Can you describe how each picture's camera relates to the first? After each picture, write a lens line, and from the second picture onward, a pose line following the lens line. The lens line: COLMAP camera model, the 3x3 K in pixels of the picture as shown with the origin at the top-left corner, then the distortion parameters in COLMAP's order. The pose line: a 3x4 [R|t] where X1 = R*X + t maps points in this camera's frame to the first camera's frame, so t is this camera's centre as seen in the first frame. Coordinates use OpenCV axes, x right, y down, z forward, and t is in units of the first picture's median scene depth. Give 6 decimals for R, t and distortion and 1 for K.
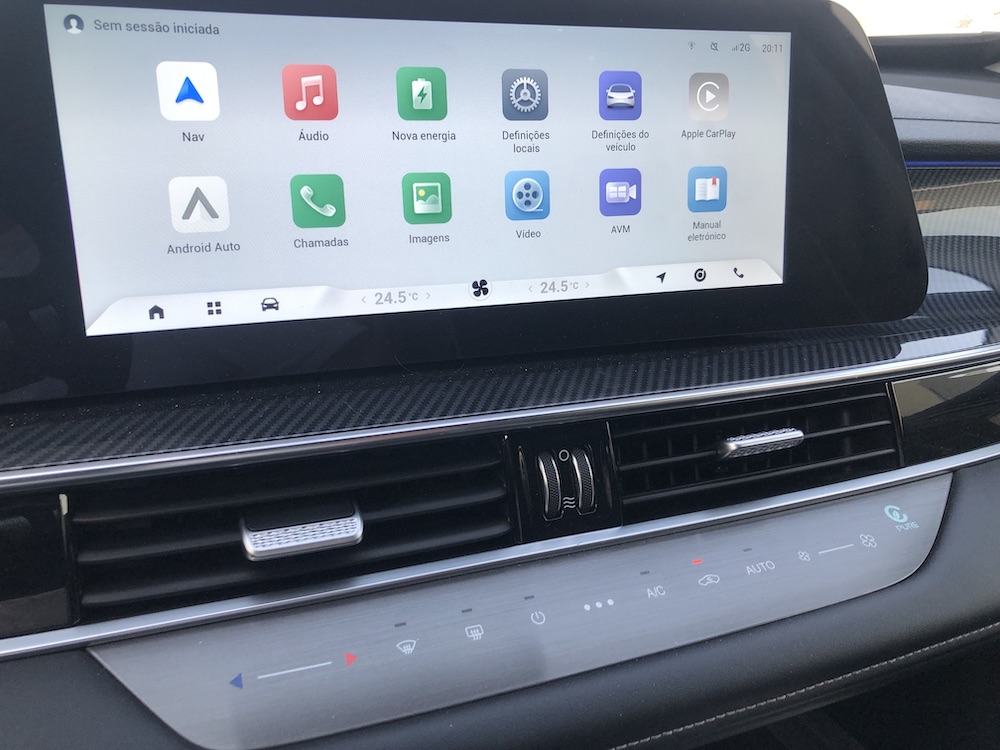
lens RADIAL K [[821.3, 0, 490.3], [0, 821.3, 370.8], [0, 0, 1]] dist [0.006286, -0.016803]
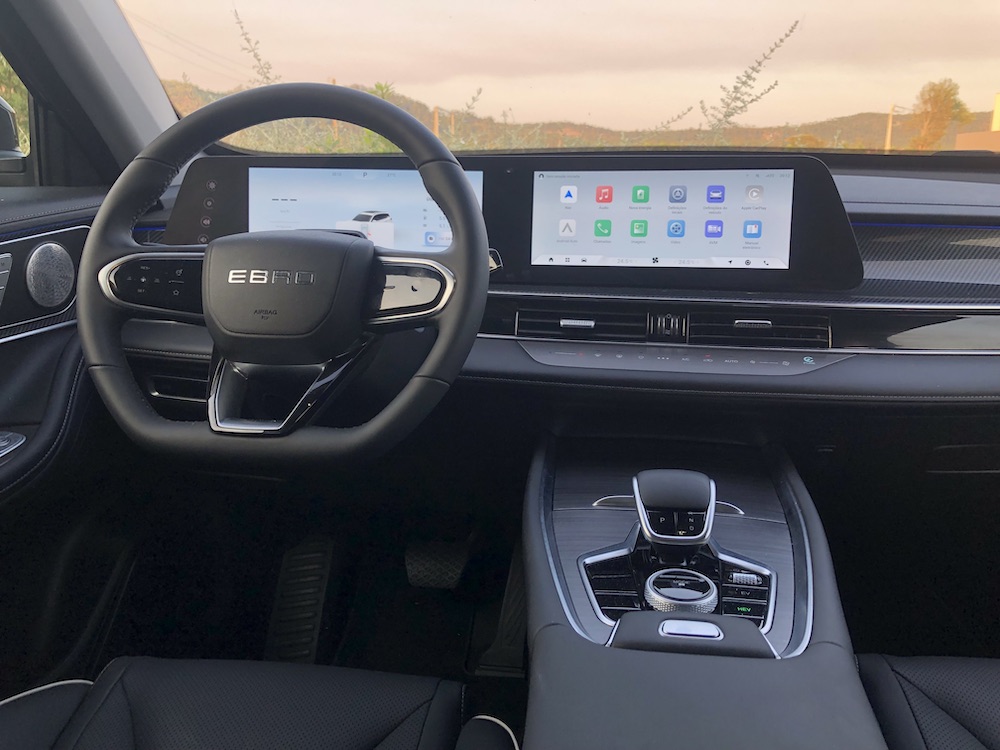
lens RADIAL K [[821.3, 0, 497.1], [0, 821.3, 369.6], [0, 0, 1]] dist [0.006286, -0.016803]
pose [[0.834643, 0.113086, -0.539057, 1.135768], [-0.159868, 0.986302, -0.040619, 0.488489], [0.527080, 0.120080, 0.841289, -1.682580]]
